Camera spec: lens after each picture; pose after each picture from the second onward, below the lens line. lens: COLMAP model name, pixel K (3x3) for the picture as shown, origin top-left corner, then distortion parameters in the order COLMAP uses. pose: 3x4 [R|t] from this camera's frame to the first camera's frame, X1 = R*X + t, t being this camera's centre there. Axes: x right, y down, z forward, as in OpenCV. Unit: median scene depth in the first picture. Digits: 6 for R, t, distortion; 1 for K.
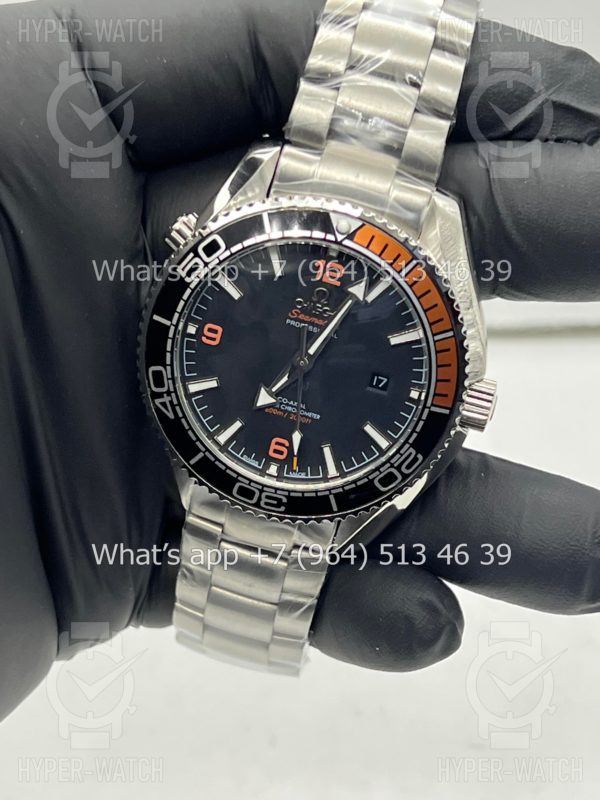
lens RADIAL K [[2204.2, 0, 299.4], [0, 2204.2, 400.0], [0, 0, 1]] dist [-0.162403, 0.000000]
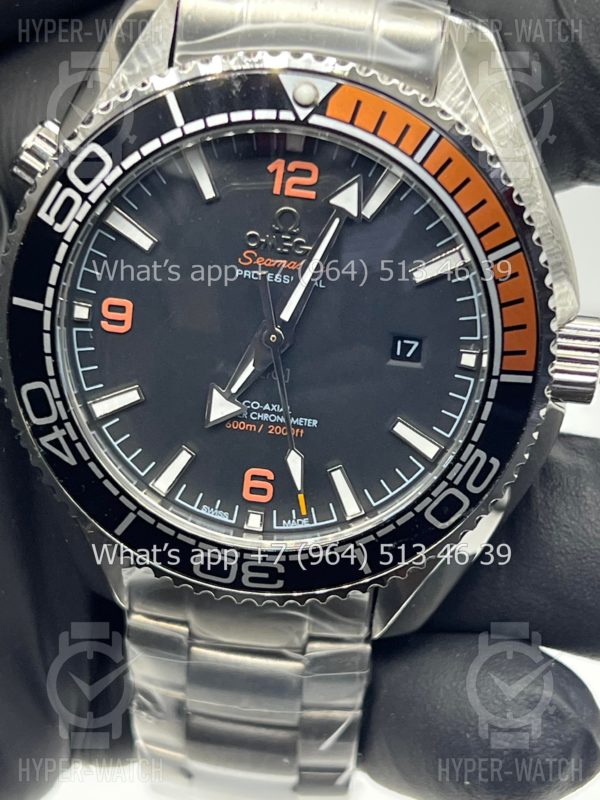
lens RADIAL K [[2204.2, 0, 300.8], [0, 2204.2, 400.0], [0, 0, 1]] dist [-0.162403, 0.000000]
pose [[0.987126, -0.159814, 0.006525, 0.001945], [0.159830, 0.987143, -0.001906, 0.002103], [-0.006137, 0.002925, 0.999977, 0.406554]]
